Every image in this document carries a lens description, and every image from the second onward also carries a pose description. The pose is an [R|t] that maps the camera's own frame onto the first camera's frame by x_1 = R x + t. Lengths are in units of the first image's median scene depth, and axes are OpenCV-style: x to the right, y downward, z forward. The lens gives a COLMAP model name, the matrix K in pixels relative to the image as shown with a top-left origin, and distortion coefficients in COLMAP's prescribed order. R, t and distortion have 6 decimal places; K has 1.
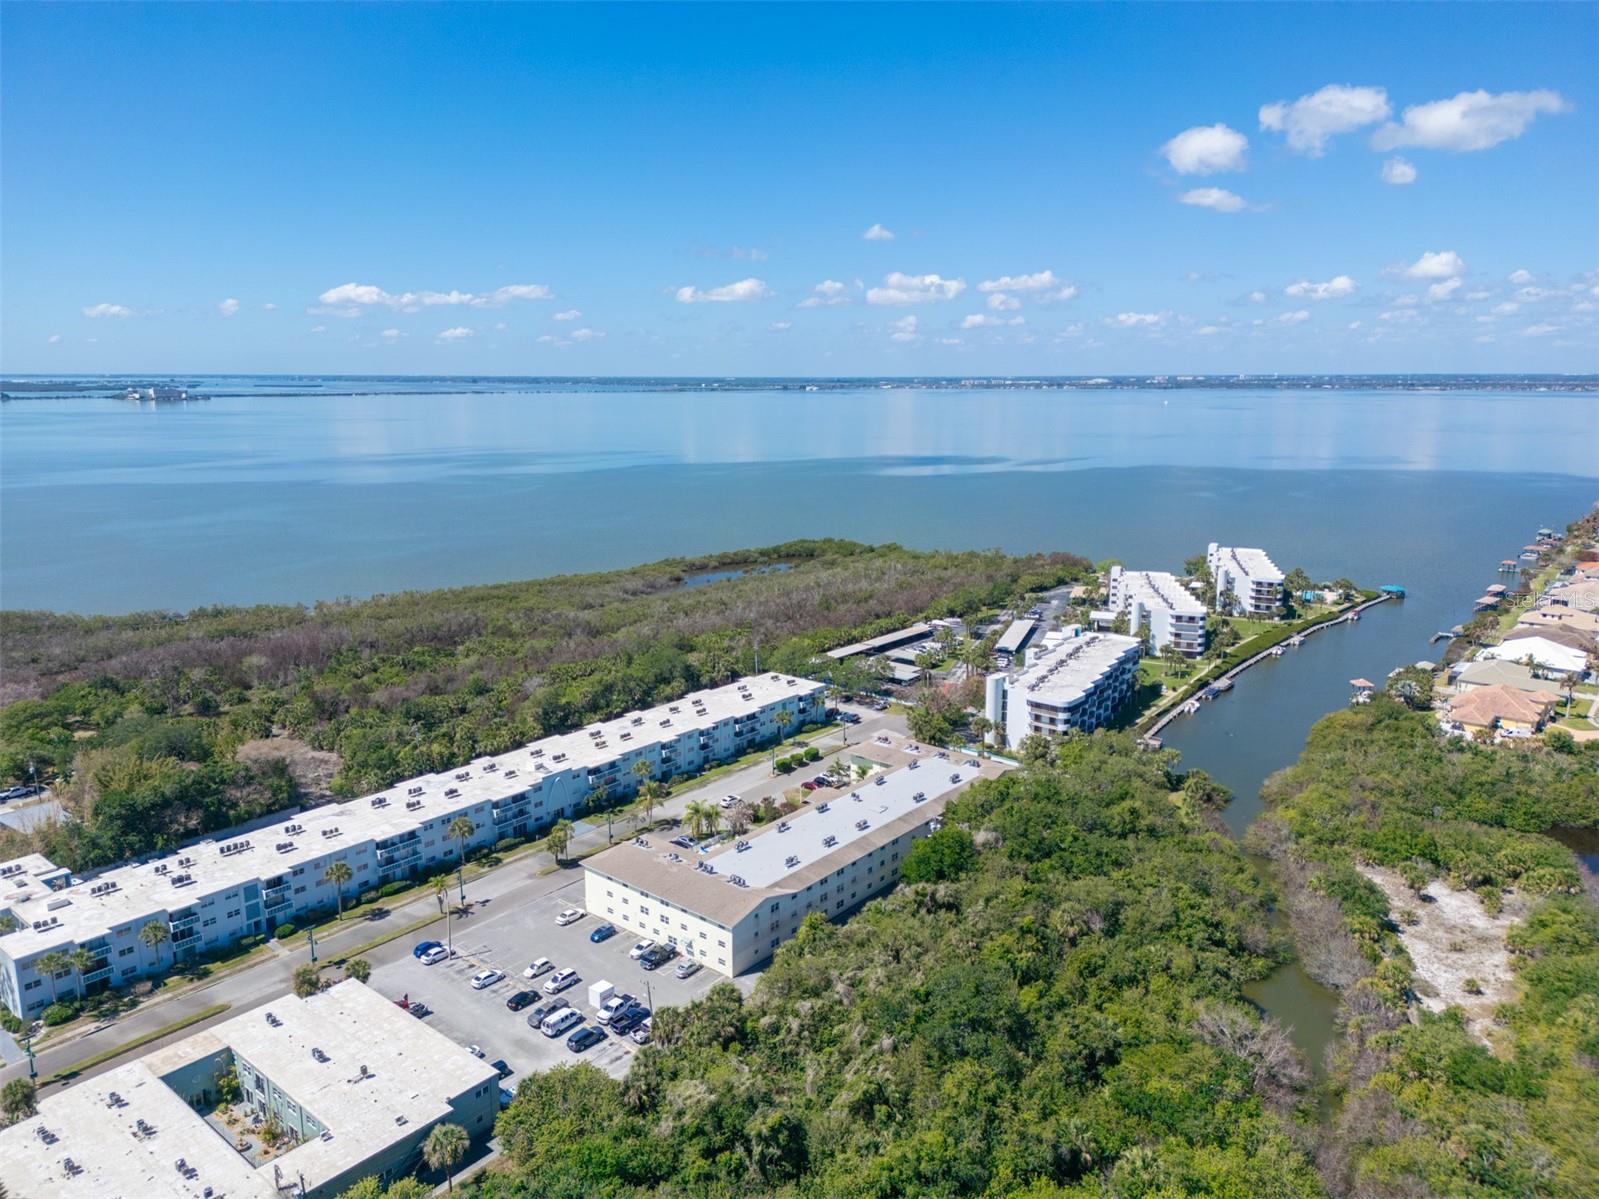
lens RADIAL K [[1118.9, 0, 801.5], [0, 1118.9, 591.0], [0, 0, 1]] dist [0.071906, -0.071384]
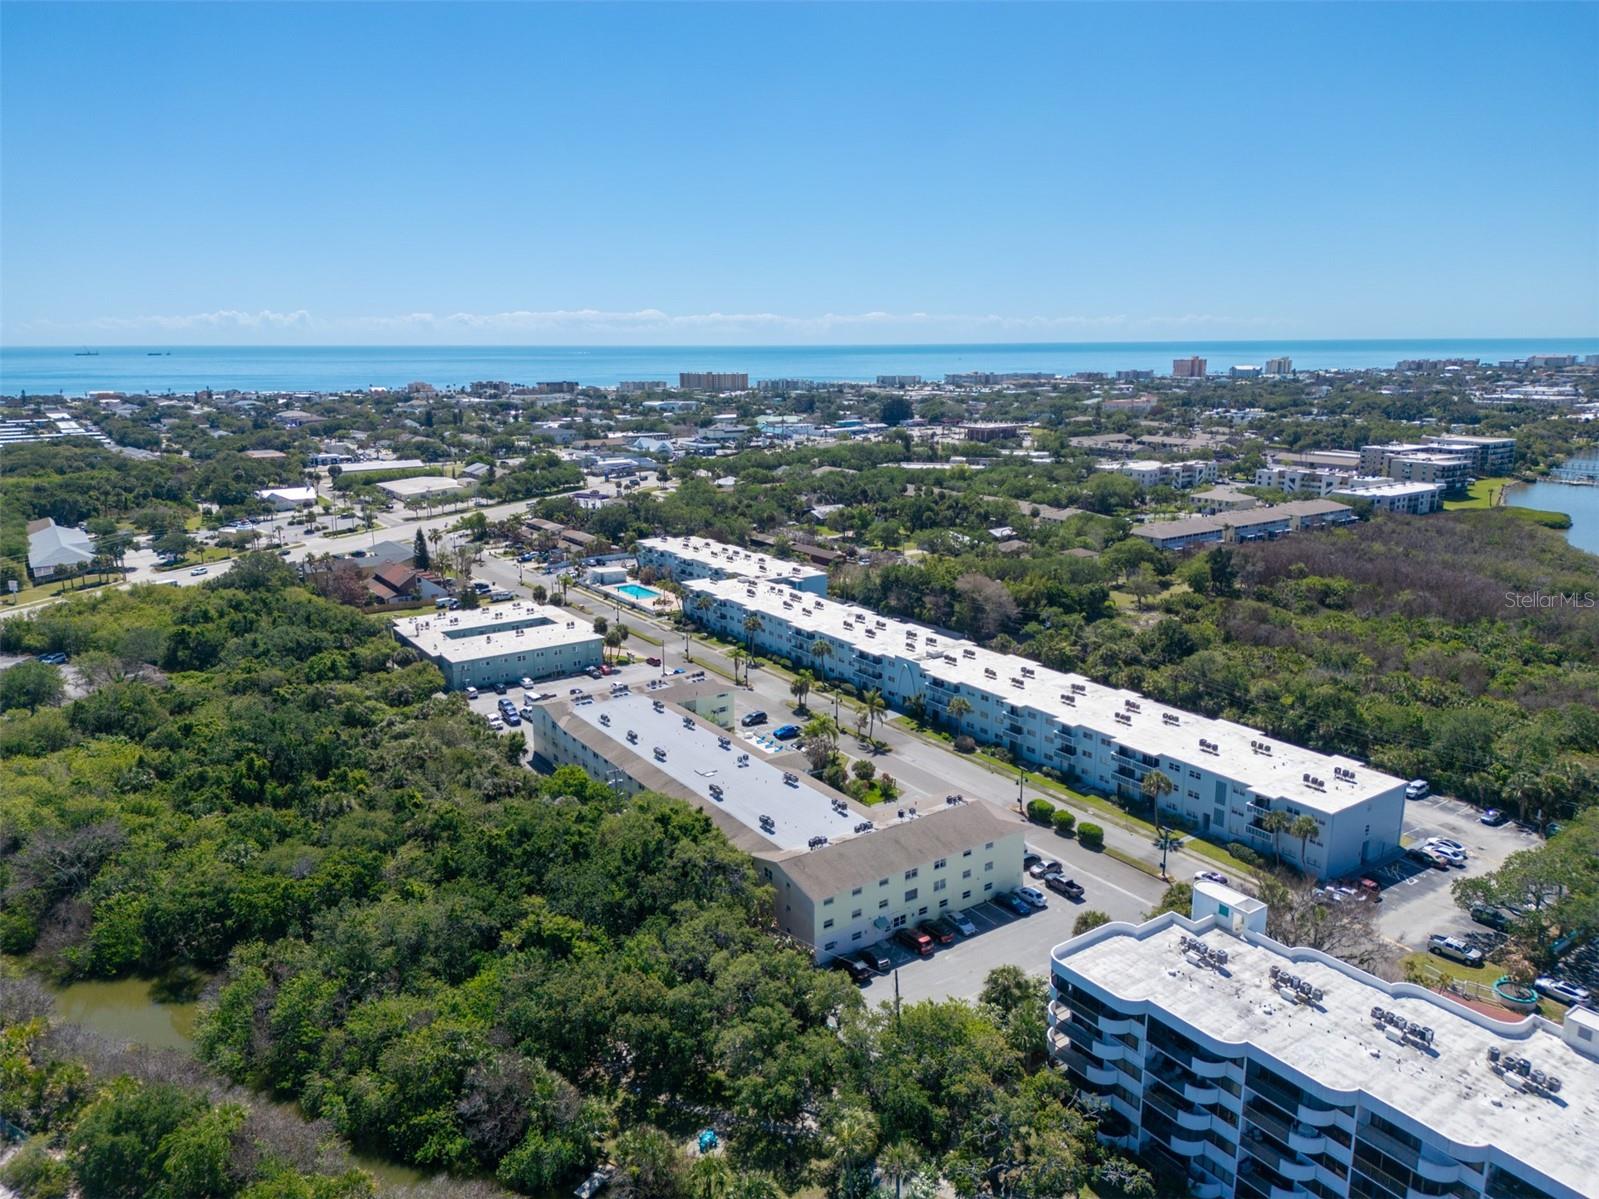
lens RADIAL K [[1118.9, 0, 801.5], [0, 1118.9, 591.0], [0, 0, 1]] dist [0.071906, -0.071384]
pose [[-0.264148, 0.222172, -0.938544, 0.653364], [-0.175001, 0.945914, 0.273169, -0.133883], [0.948473, 0.236403, -0.210981, 1.019818]]
